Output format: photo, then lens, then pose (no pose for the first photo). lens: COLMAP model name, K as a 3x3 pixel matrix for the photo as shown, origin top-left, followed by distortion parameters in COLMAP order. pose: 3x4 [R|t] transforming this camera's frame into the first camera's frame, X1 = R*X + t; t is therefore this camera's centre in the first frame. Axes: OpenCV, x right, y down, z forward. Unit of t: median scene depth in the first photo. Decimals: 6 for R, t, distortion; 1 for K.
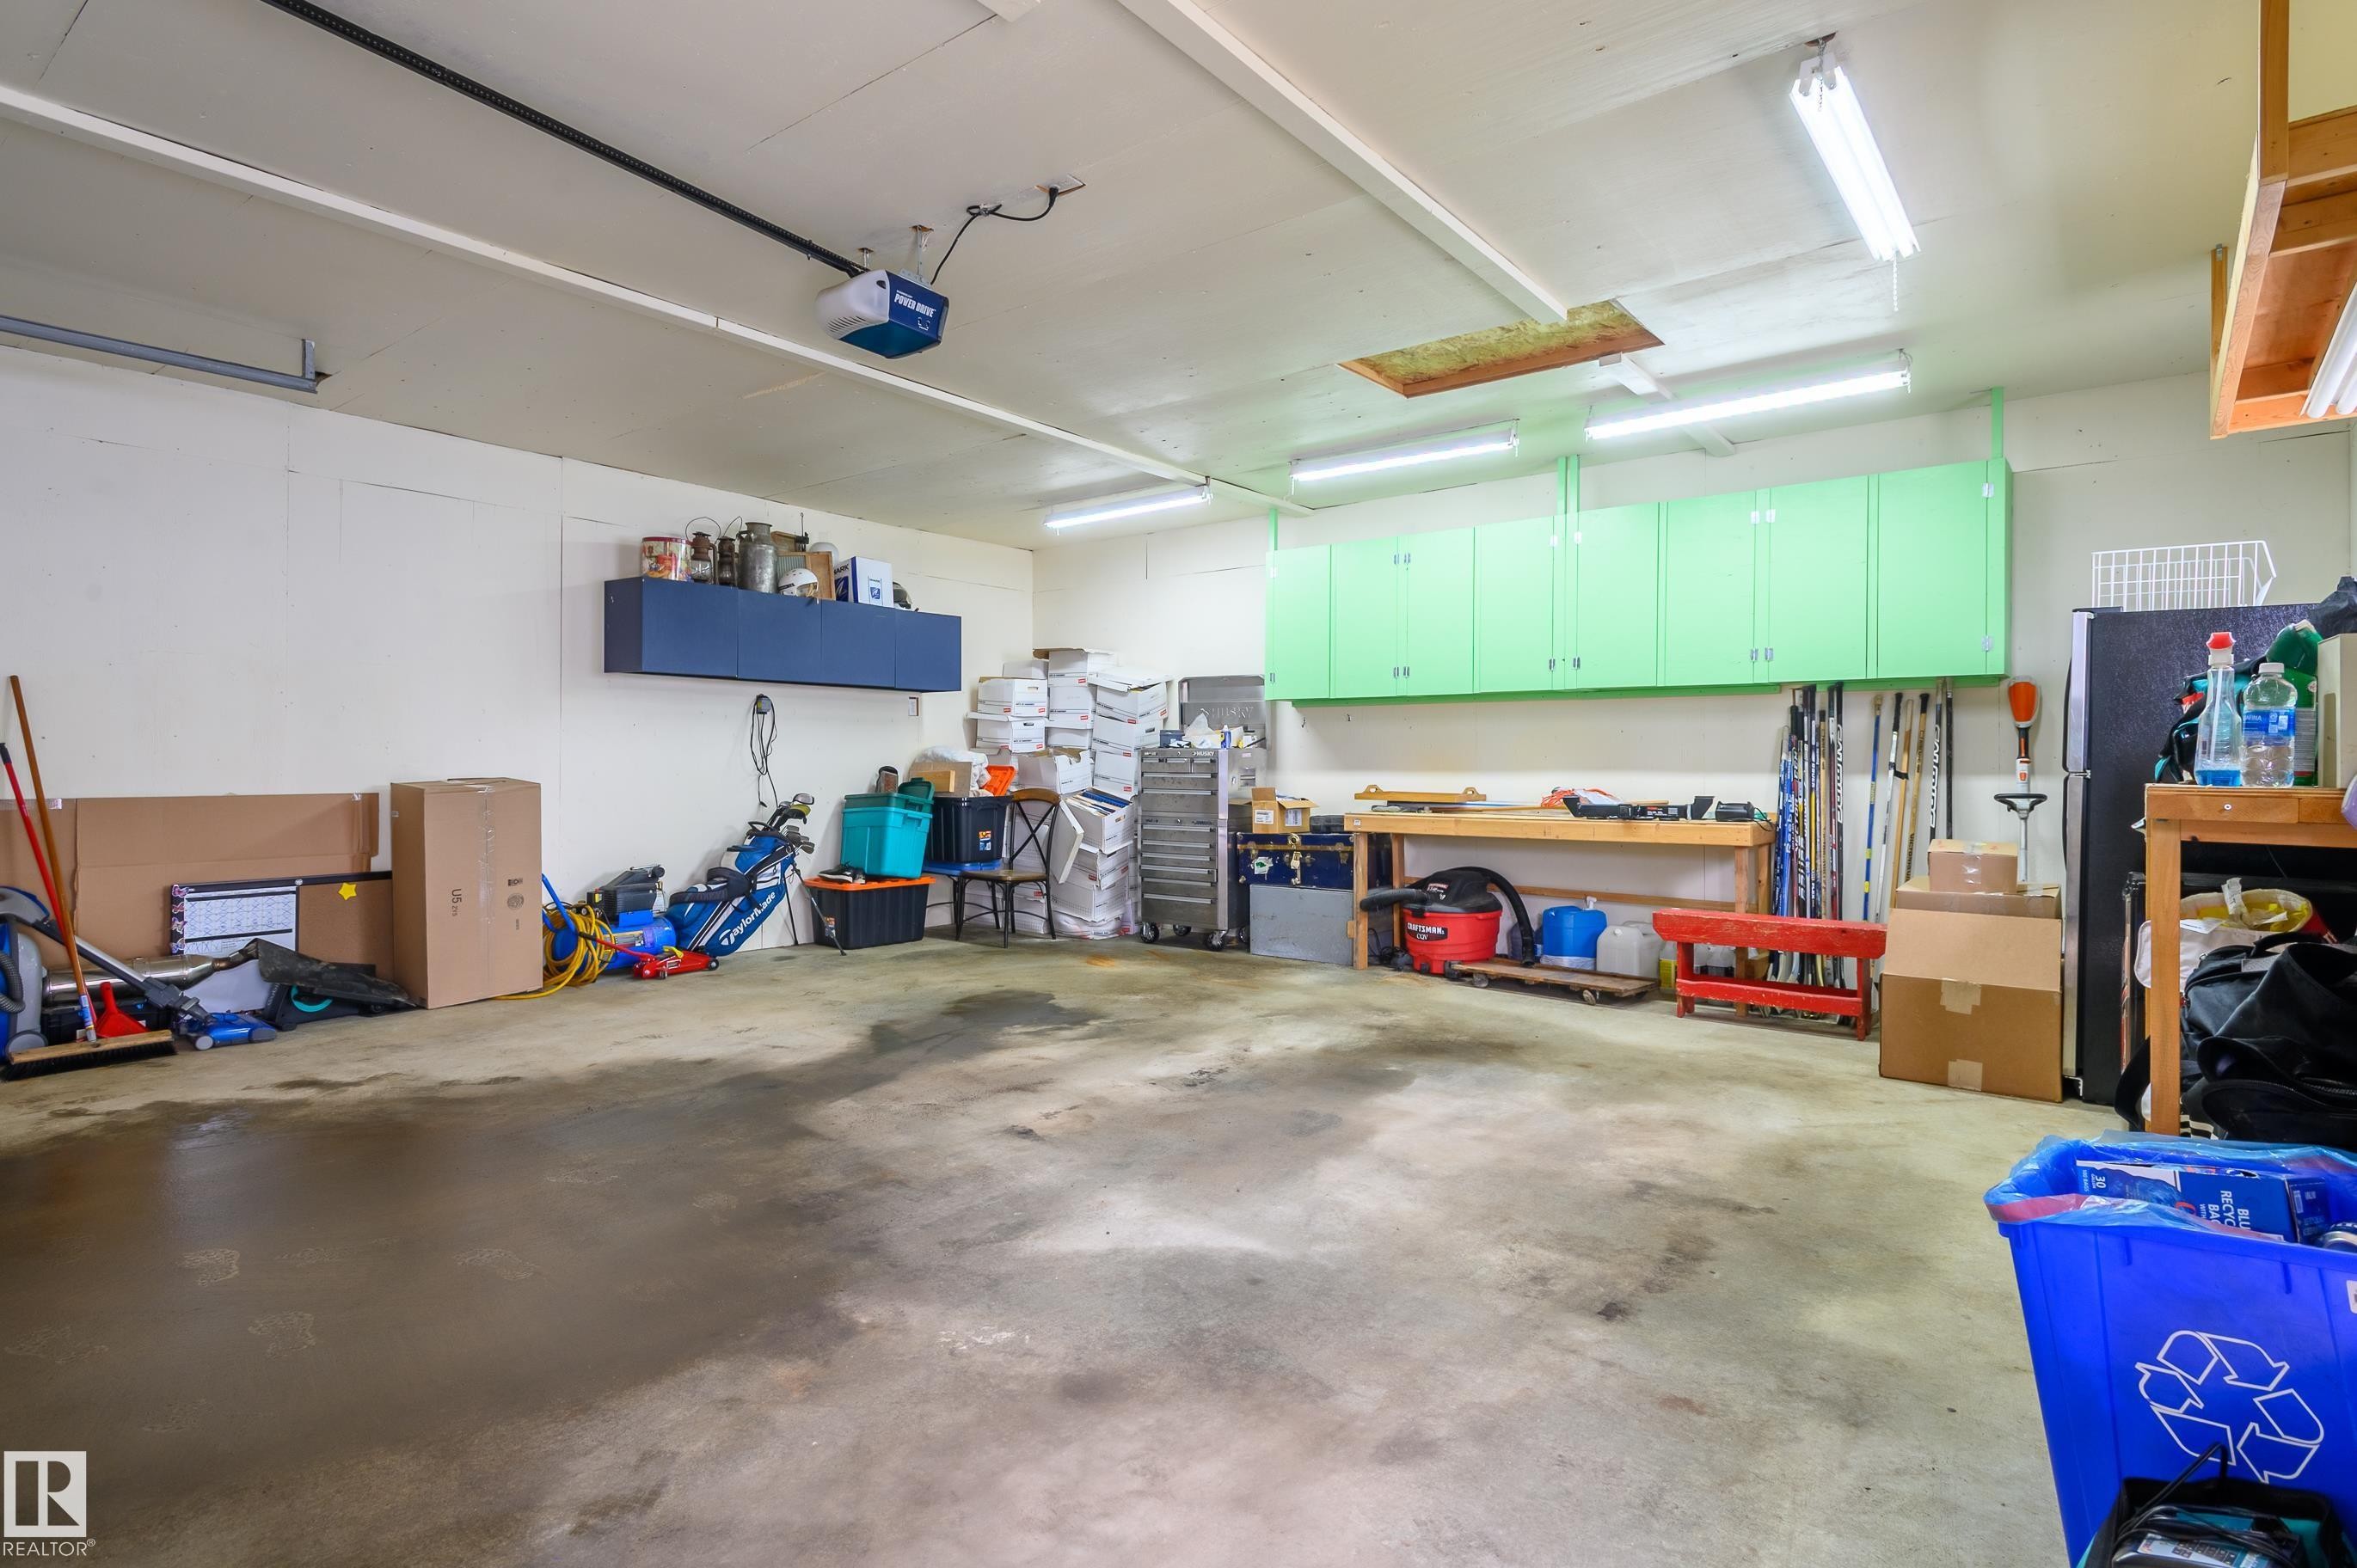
lens RADIAL K [[1202.7, 0, 1153.4], [0, 1202.7, 761.6], [0, 0, 1]] dist [0.017191, -0.009715]
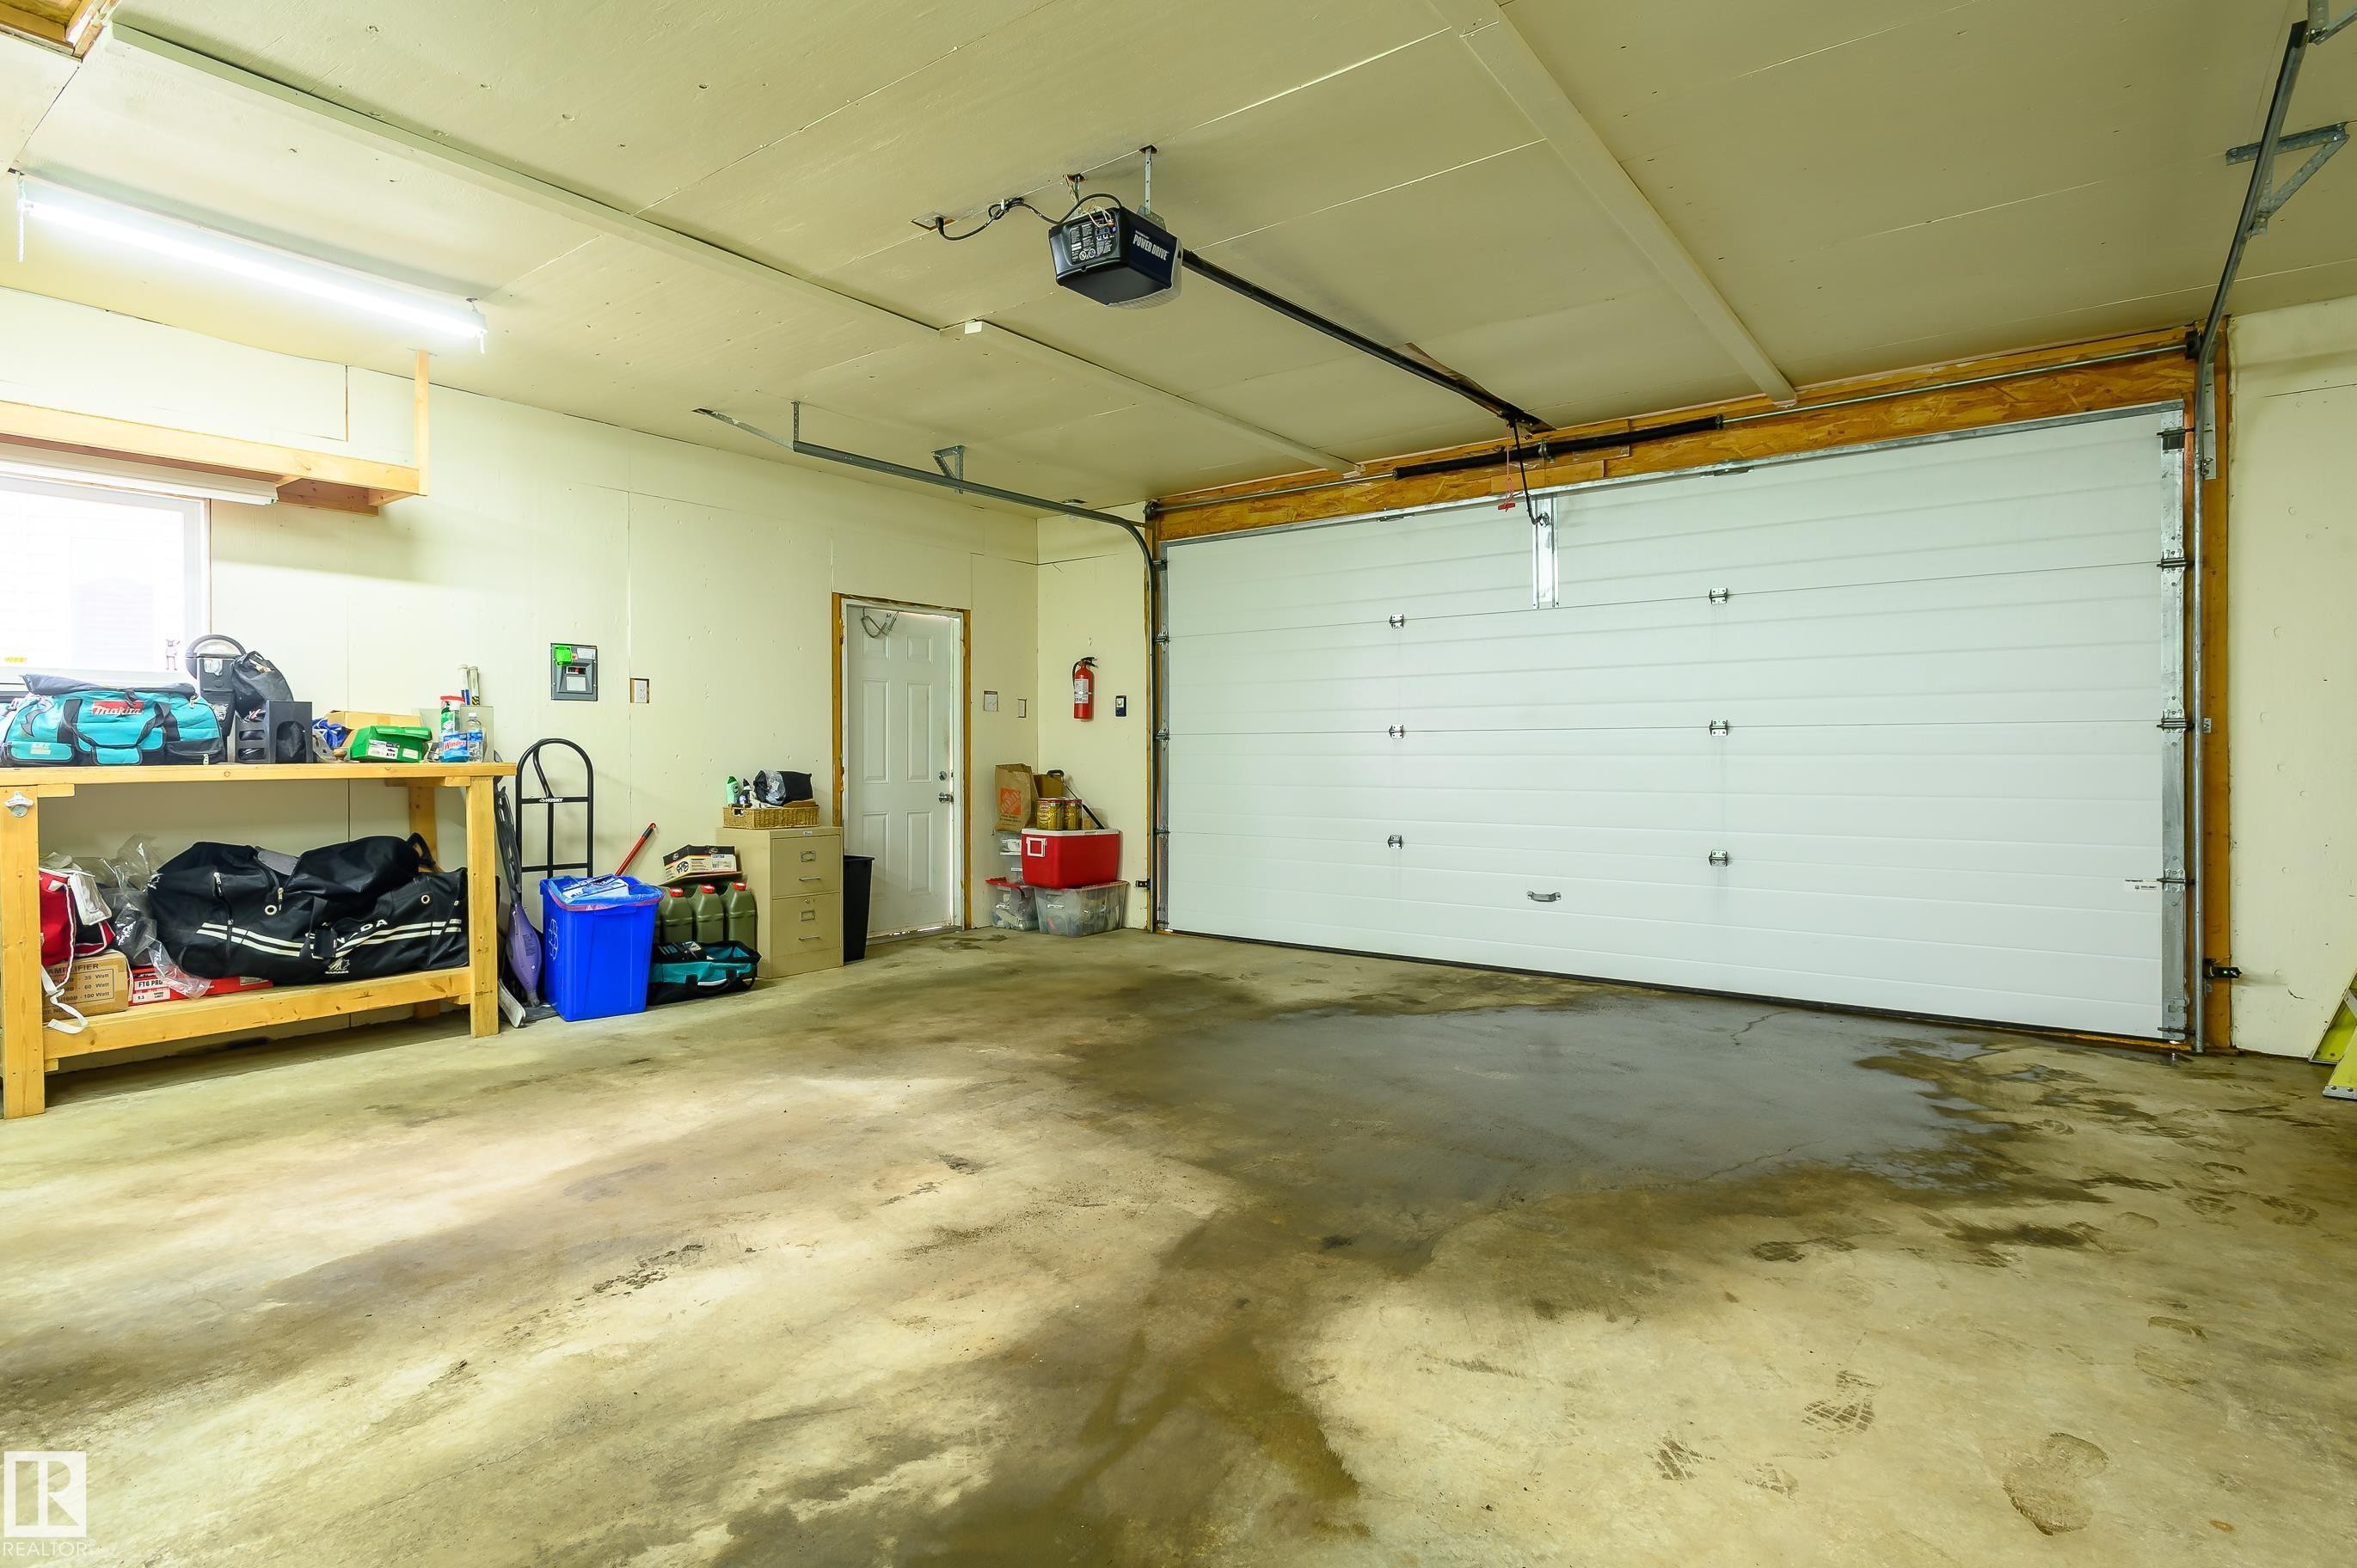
lens RADIAL K [[1202.7, 0, 1153.4], [0, 1202.7, 761.6], [0, 0, 1]] dist [0.017191, -0.009715]
pose [[-0.999809, -0.002089, -0.019418, -0.224056], [-0.002057, 0.999996, -0.001694, 0.009530], [0.019421, -0.001653, -0.999810, 1.830385]]
